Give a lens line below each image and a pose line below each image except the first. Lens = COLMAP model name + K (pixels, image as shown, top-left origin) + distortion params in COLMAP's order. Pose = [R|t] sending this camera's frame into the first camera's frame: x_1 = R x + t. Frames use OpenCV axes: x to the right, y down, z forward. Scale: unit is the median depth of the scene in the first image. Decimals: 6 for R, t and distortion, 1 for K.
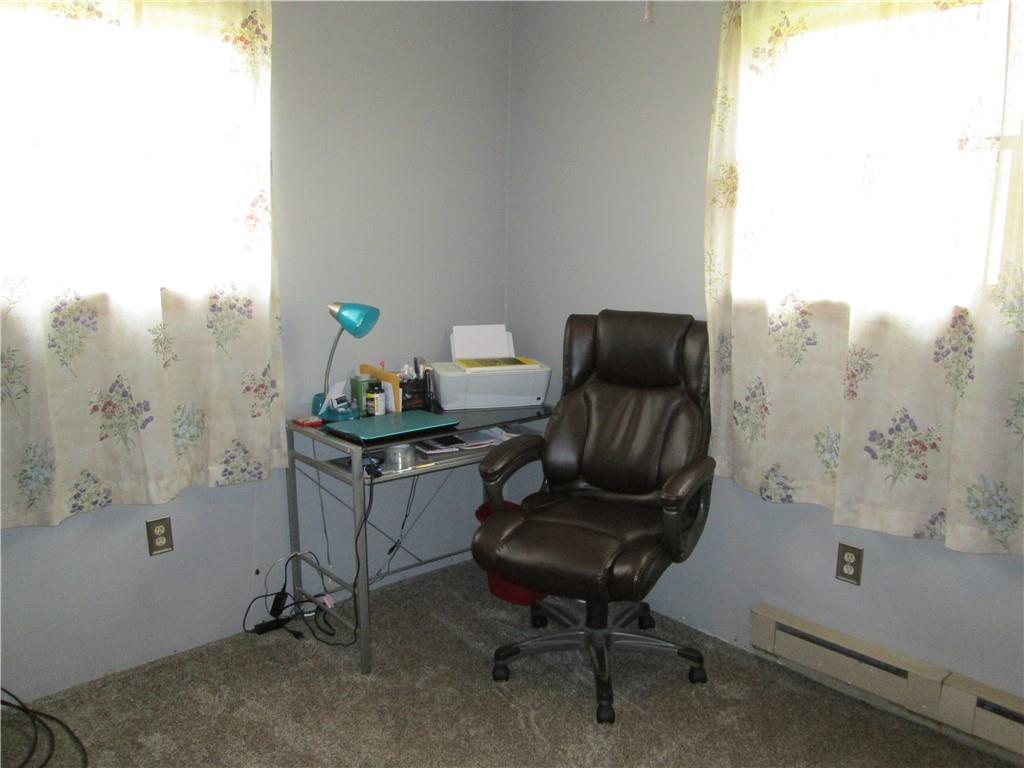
lens RADIAL K [[832.2, 0, 514.4], [0, 832.2, 382.7], [0, 0, 1]] dist [-0.071439, 0.041827]
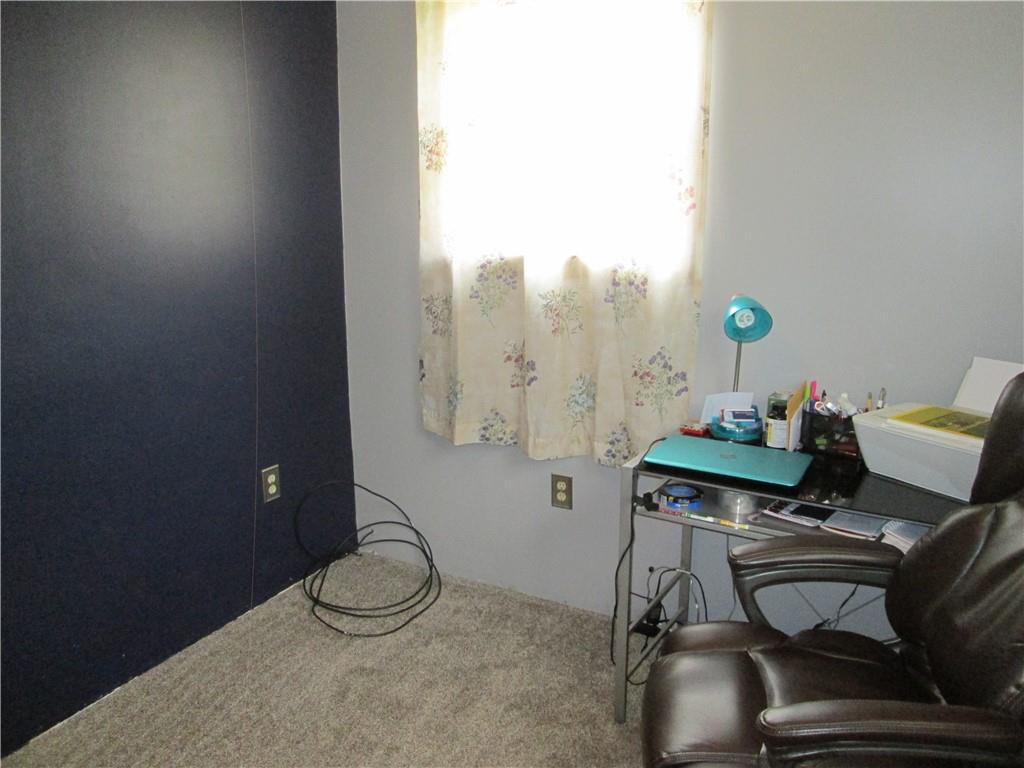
lens RADIAL K [[832.2, 0, 513.8], [0, 832.2, 386.8], [0, 0, 1]] dist [-0.071439, 0.041827]
pose [[0.320288, 0.219040, -0.921649, 0.517908], [-0.172997, 0.970065, 0.170427, -0.118684], [0.931390, 0.104856, 0.348594, 0.579804]]
